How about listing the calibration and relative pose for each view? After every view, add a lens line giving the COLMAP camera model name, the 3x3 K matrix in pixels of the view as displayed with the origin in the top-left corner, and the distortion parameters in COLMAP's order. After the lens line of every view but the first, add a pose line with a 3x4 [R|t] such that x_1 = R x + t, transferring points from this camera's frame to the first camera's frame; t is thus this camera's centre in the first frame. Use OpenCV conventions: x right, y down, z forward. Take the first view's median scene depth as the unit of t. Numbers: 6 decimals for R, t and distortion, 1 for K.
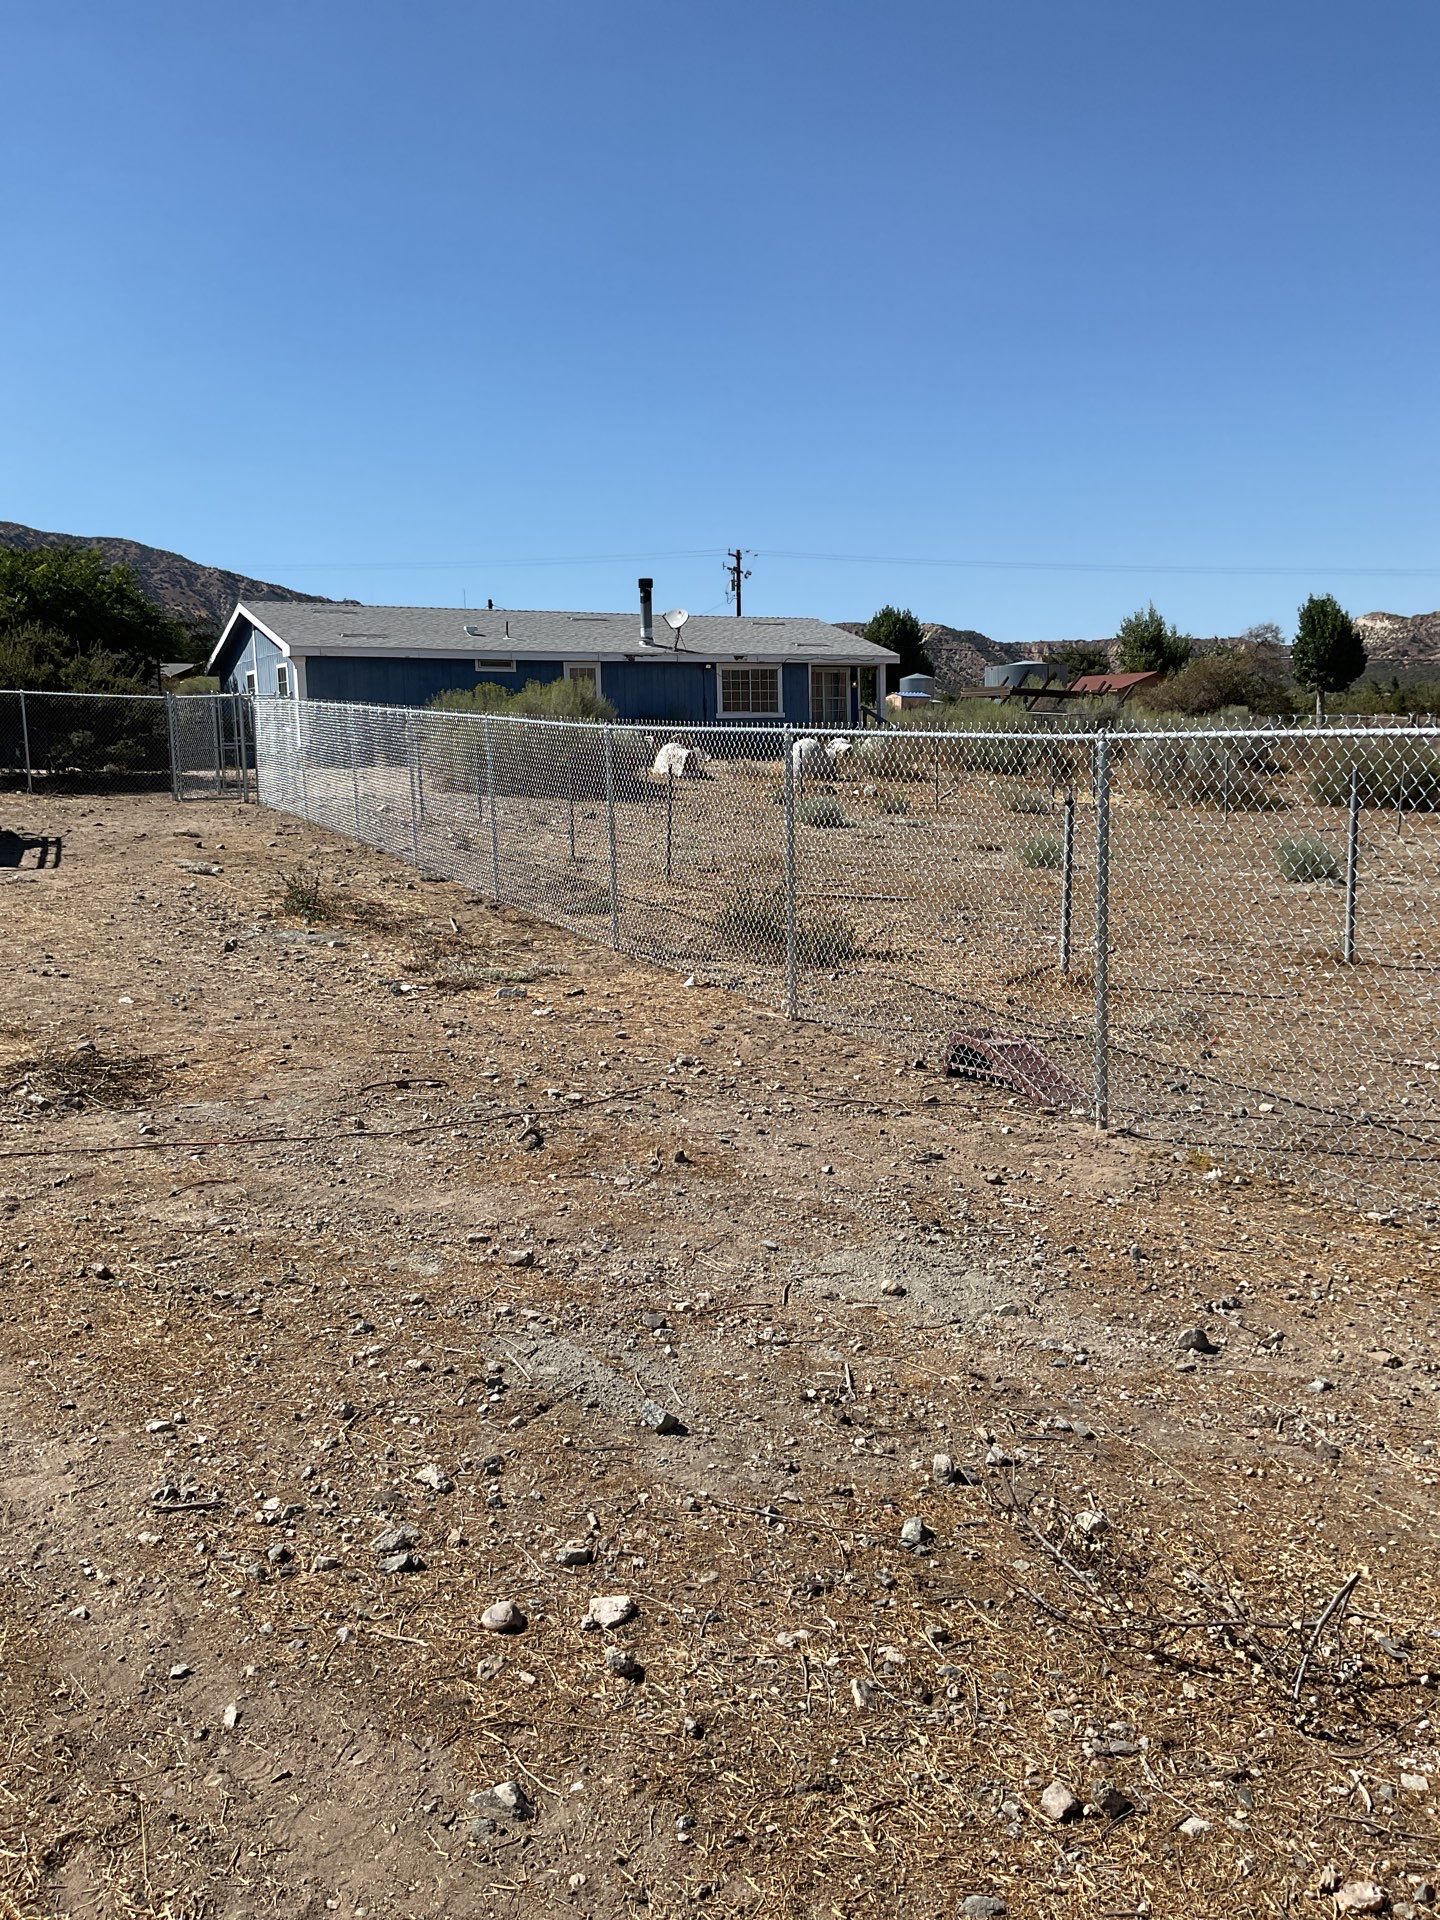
lens RADIAL K [[1595.8, 0, 720.0], [0, 1595.8, 960.0], [0, 0, 1]] dist [0.124069, -0.267753]
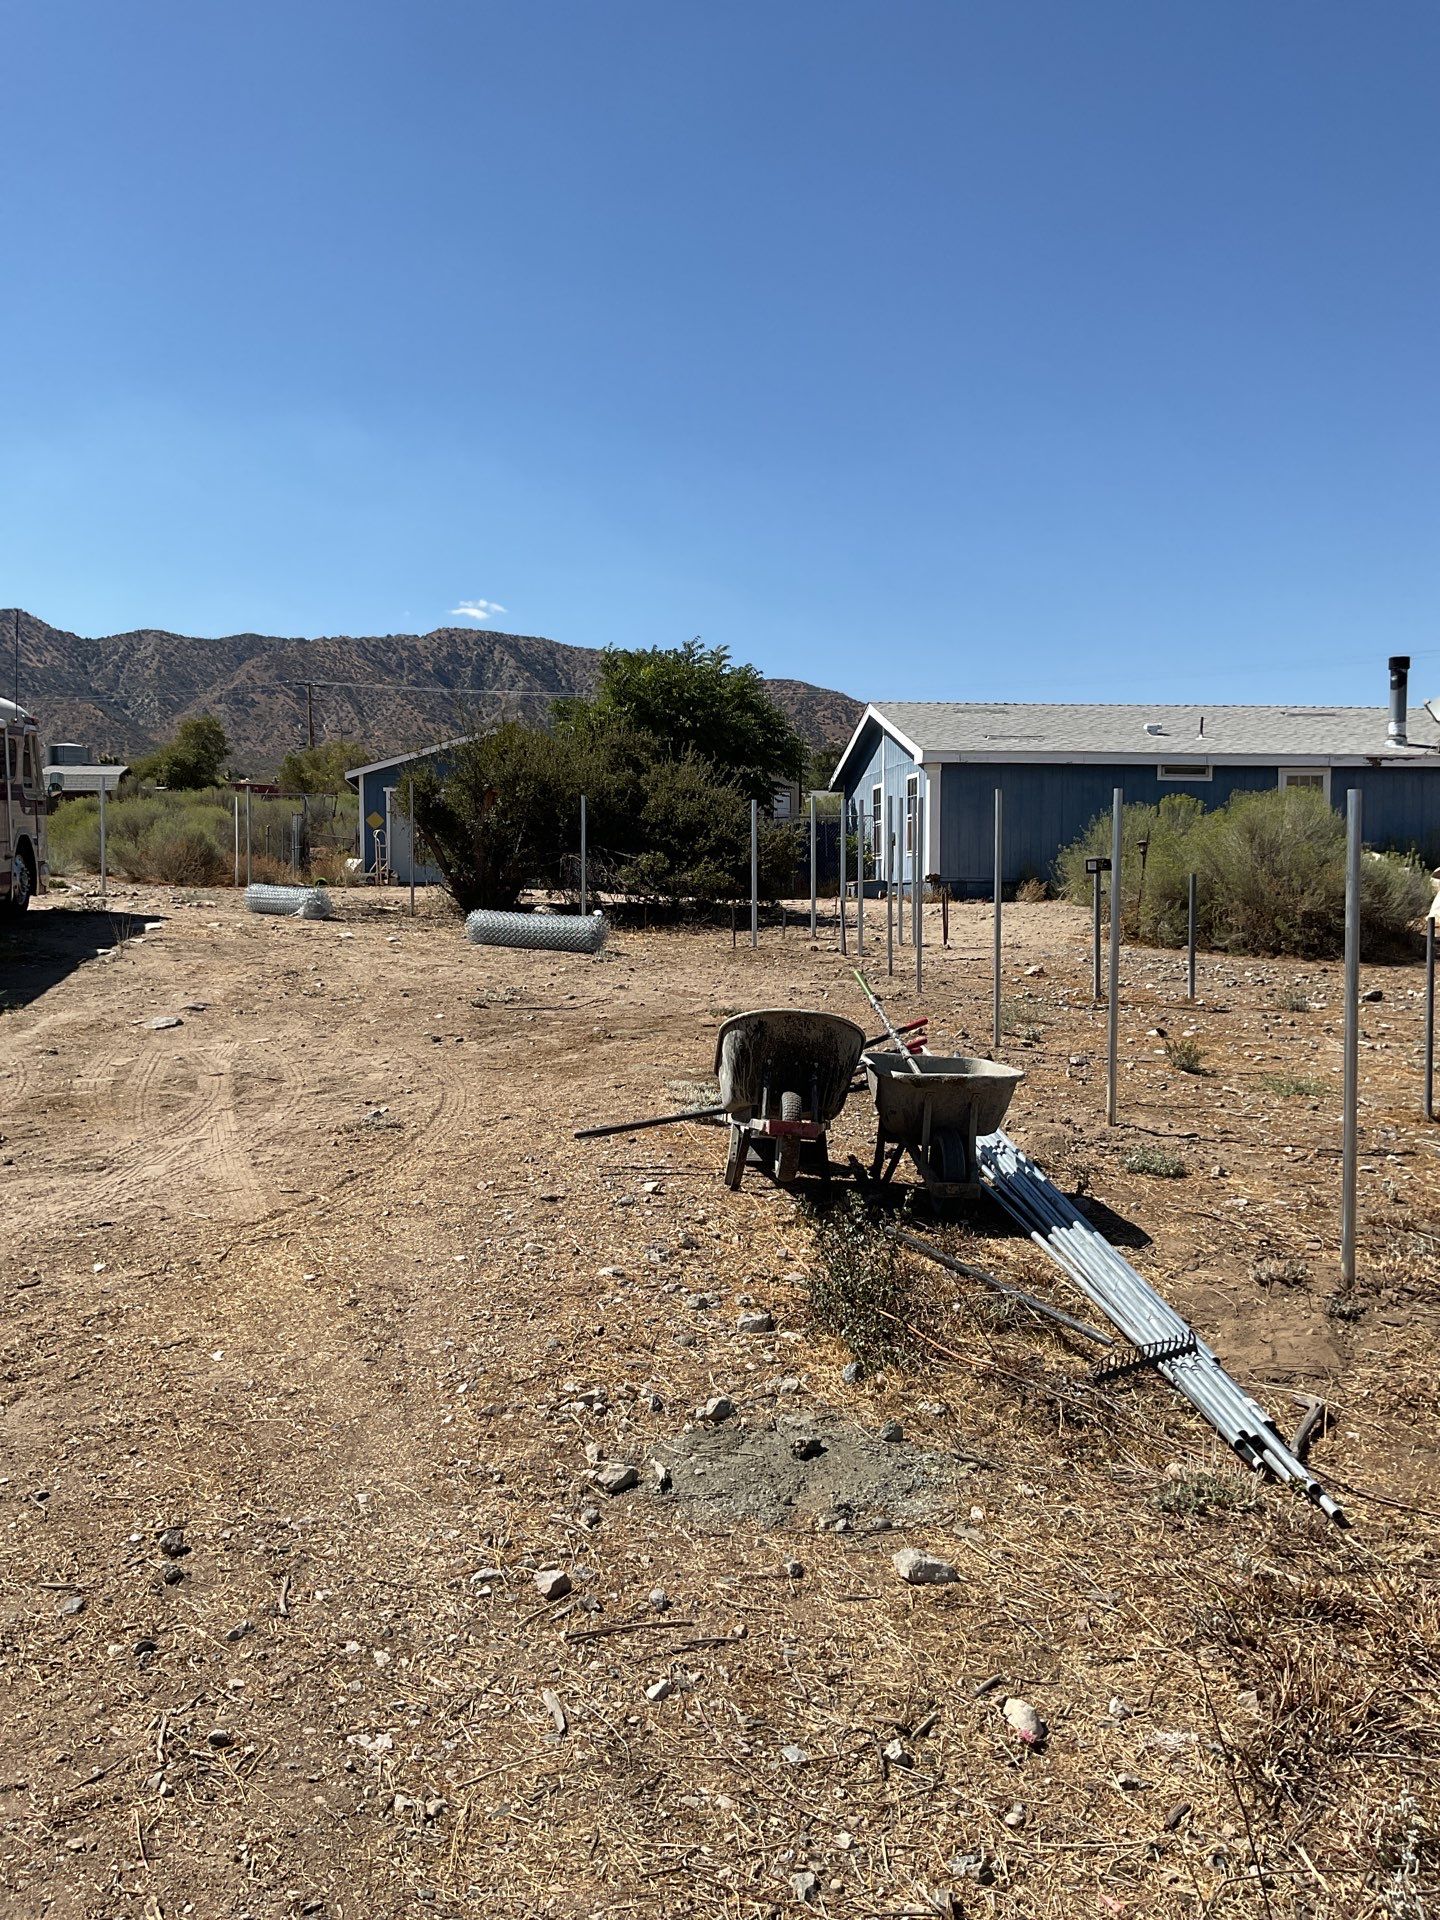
lens RADIAL K [[1581.8, 0, 720.0], [0, 1581.8, 960.0], [0, 0, 1]] dist [0.176481, -0.429276]
pose [[0.924773, 0.041540, -0.378244, -0.053931], [-0.070692, 0.995474, -0.063510, -0.032013], [0.373894, 0.085471, 0.923525, 0.228838]]
